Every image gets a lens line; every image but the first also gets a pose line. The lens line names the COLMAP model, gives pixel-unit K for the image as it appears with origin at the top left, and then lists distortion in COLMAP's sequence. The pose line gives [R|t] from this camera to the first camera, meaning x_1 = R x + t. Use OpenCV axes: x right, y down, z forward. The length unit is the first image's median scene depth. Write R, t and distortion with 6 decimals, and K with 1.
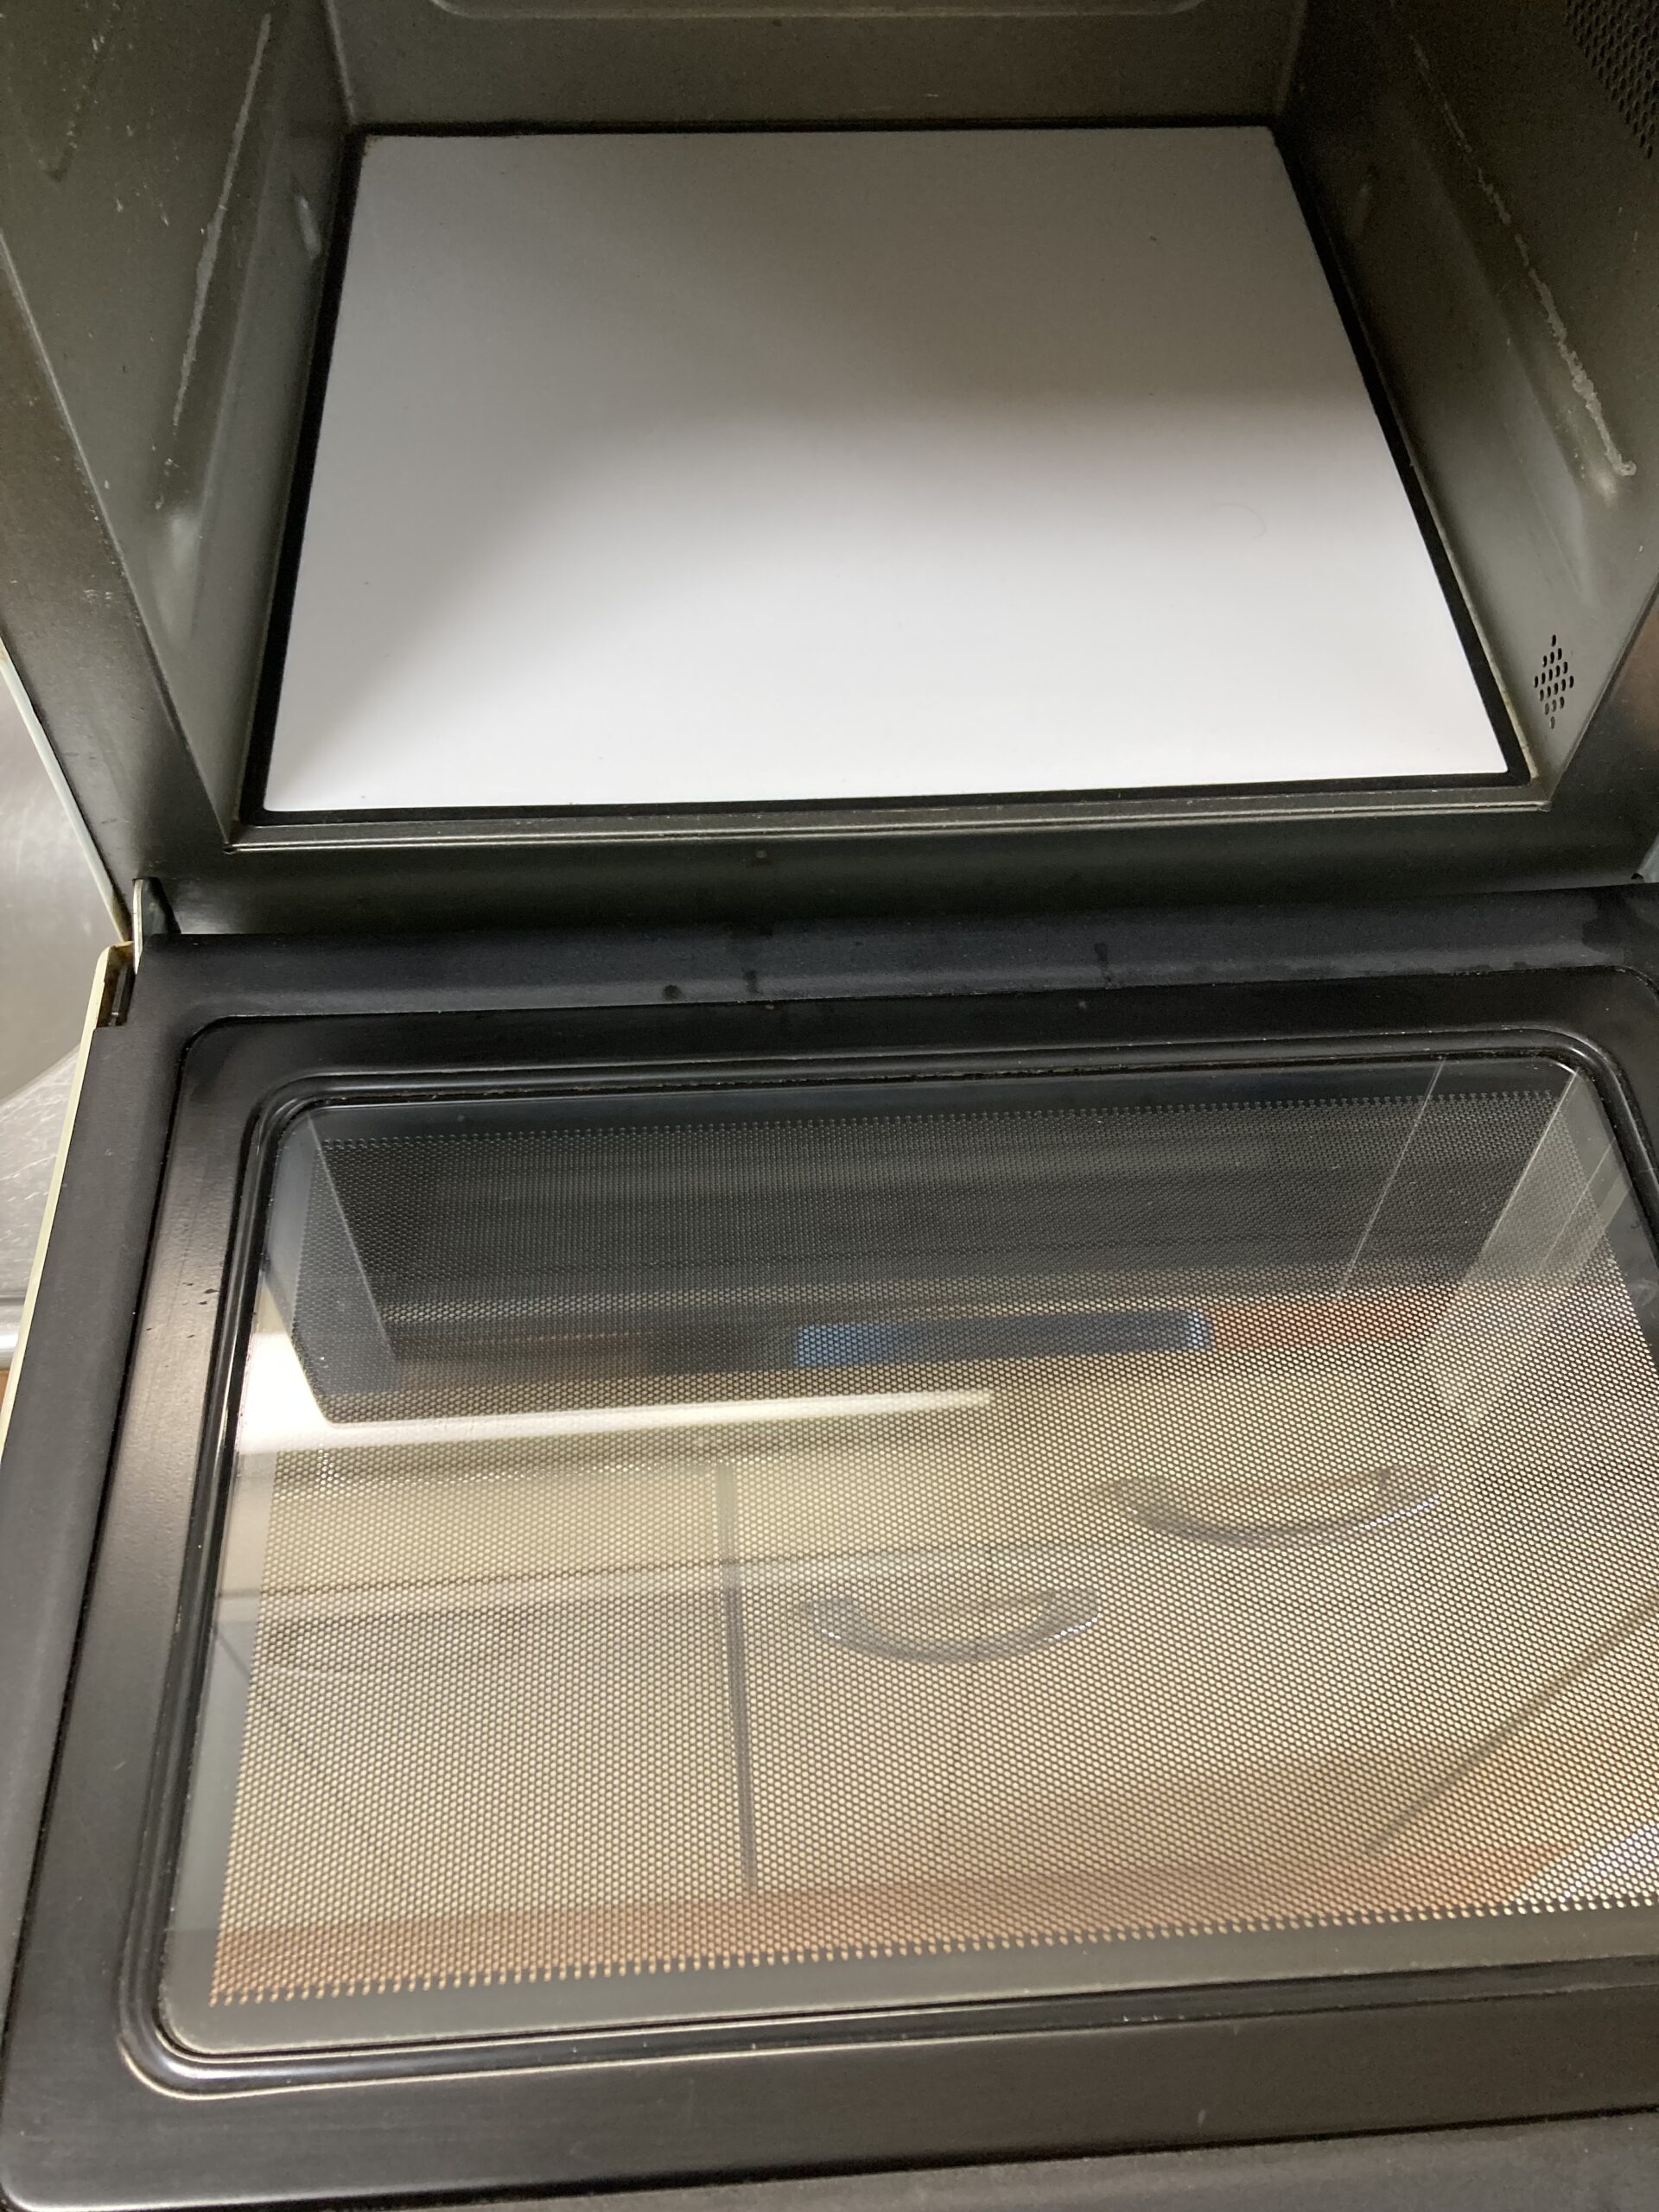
lens RADIAL K [[1775.4, 0, 832.5], [0, 1775.4, 1072.2], [0, 0, 1]] dist [-0.012263, 0.051136]
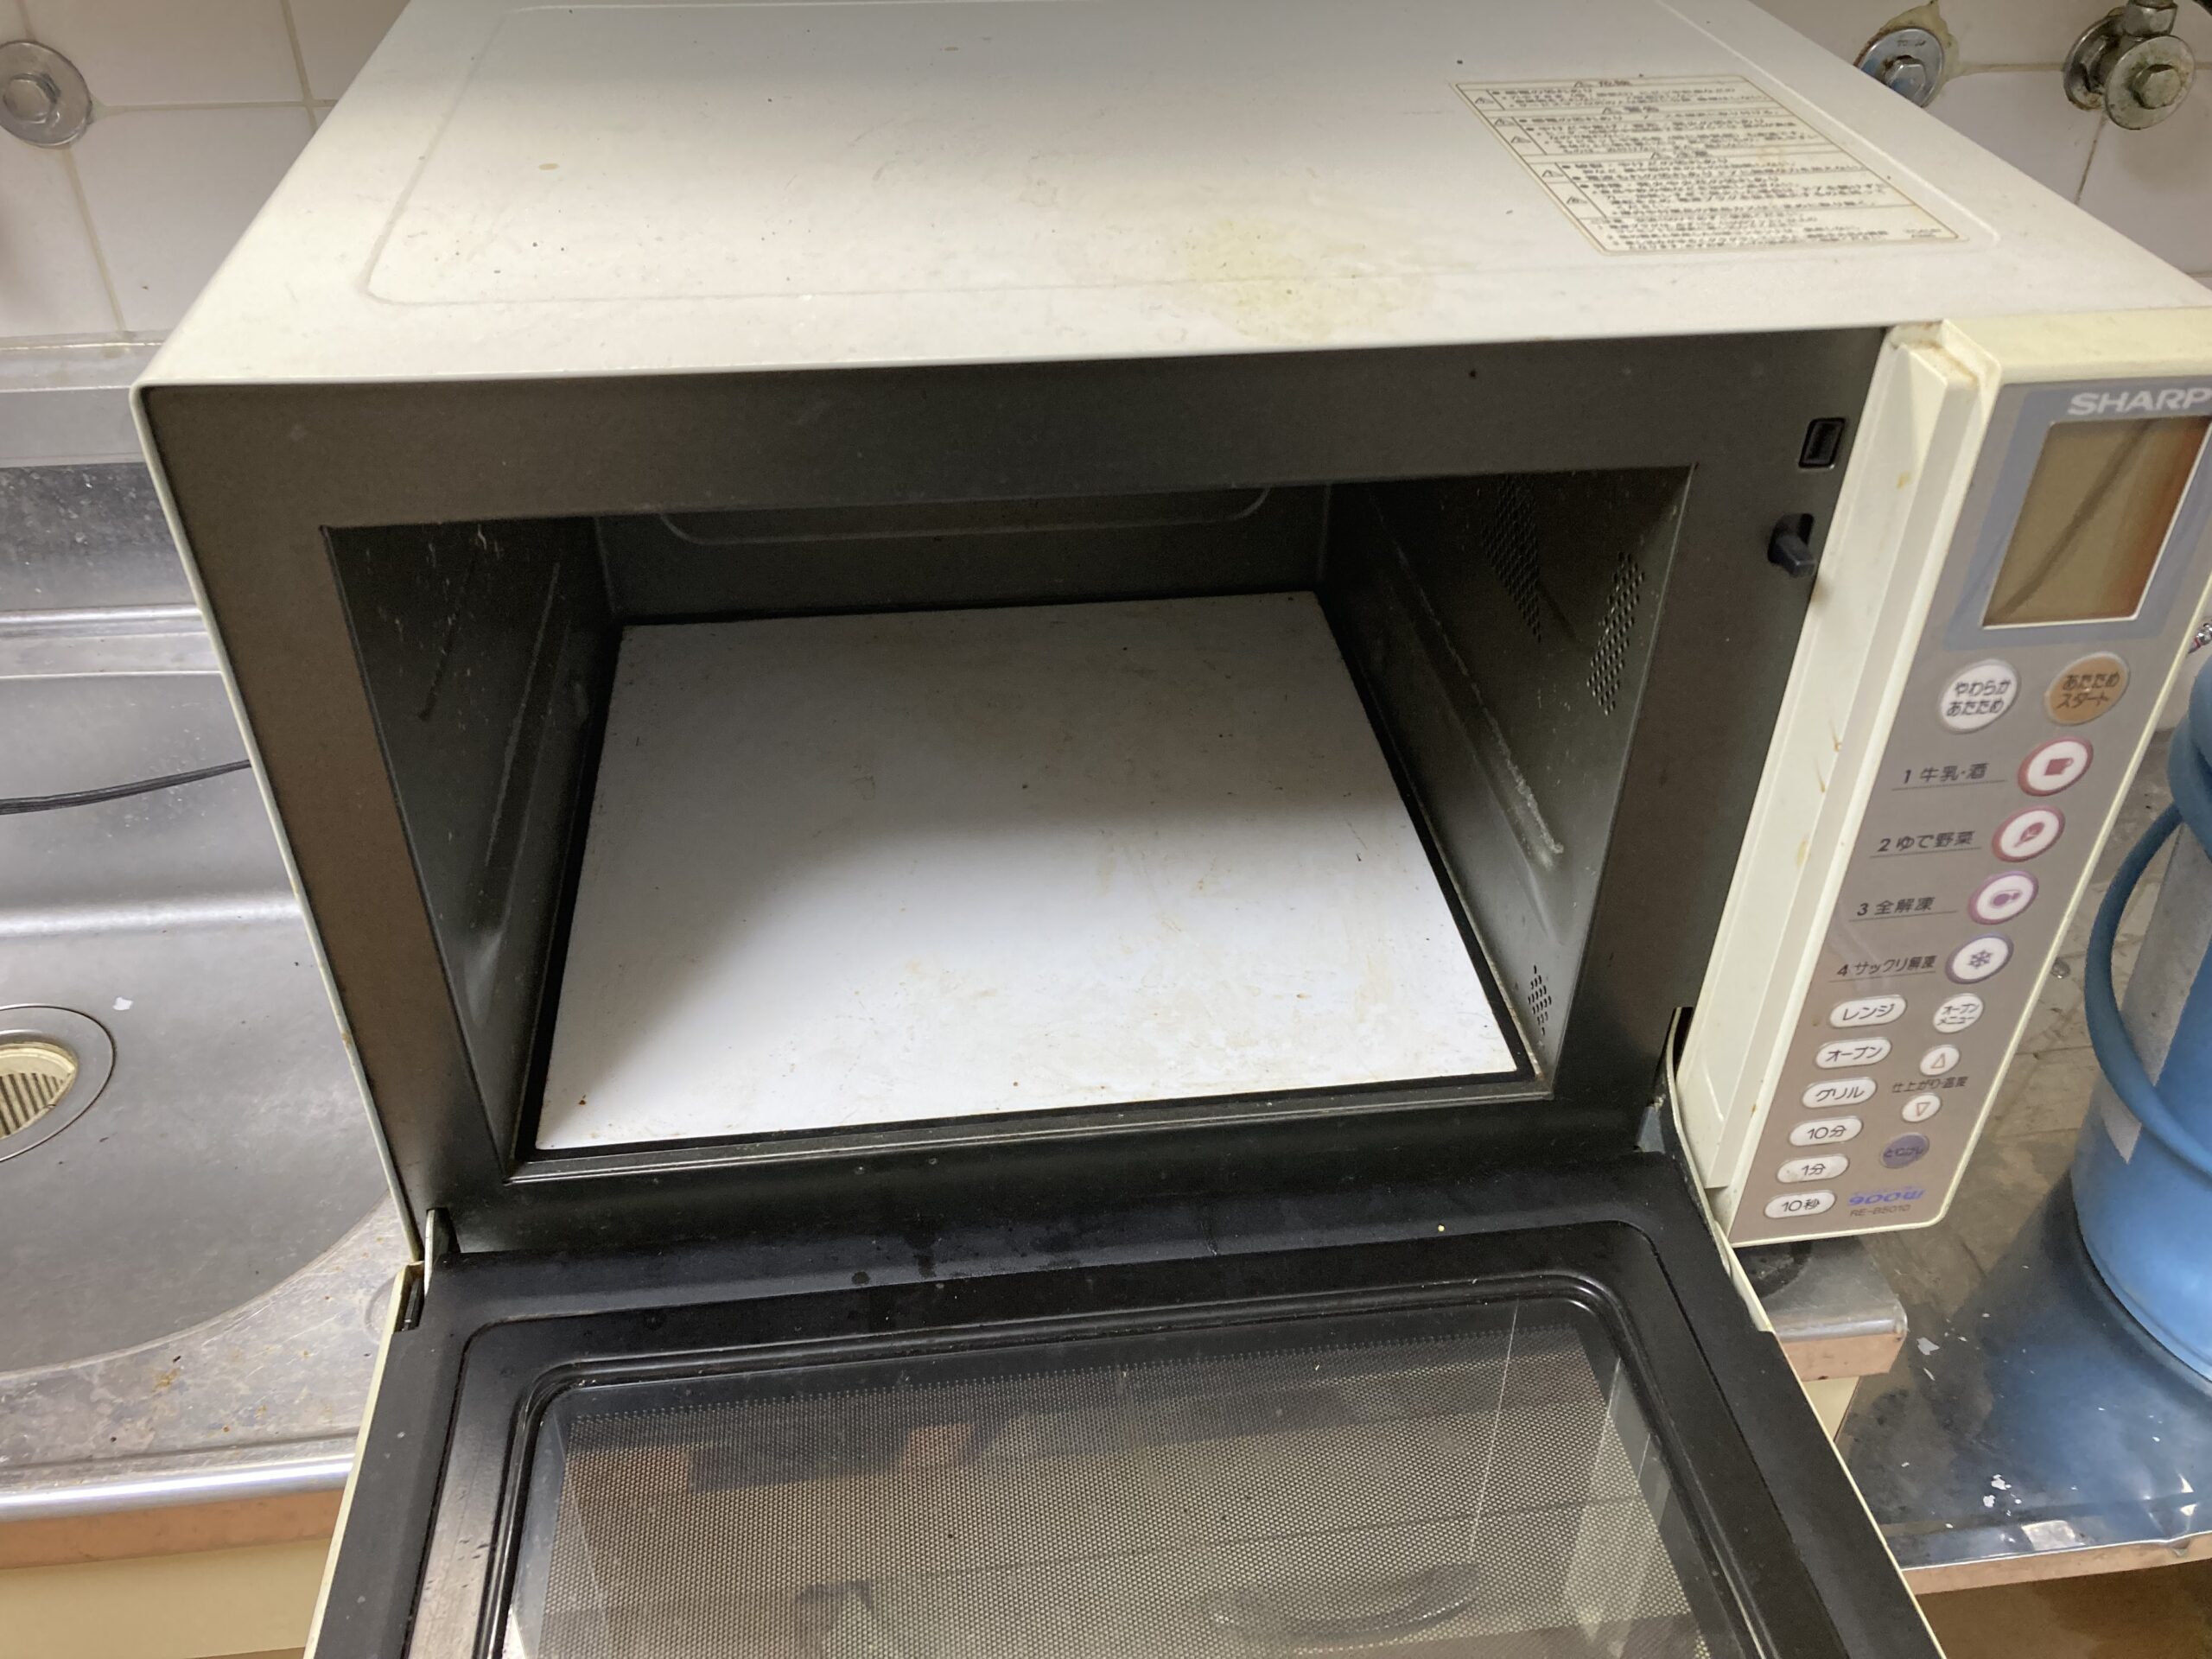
lens RADIAL K [[1775.4, 0, 1106.0], [0, 1775.4, 829.5], [0, 0, 1]] dist [-0.012263, 0.051136]
pose [[0.998251, -0.042374, 0.041215, 0.042701], [0.052855, 0.952042, -0.301368, 0.037668], [-0.026468, 0.303020, 0.952617, -0.280914]]
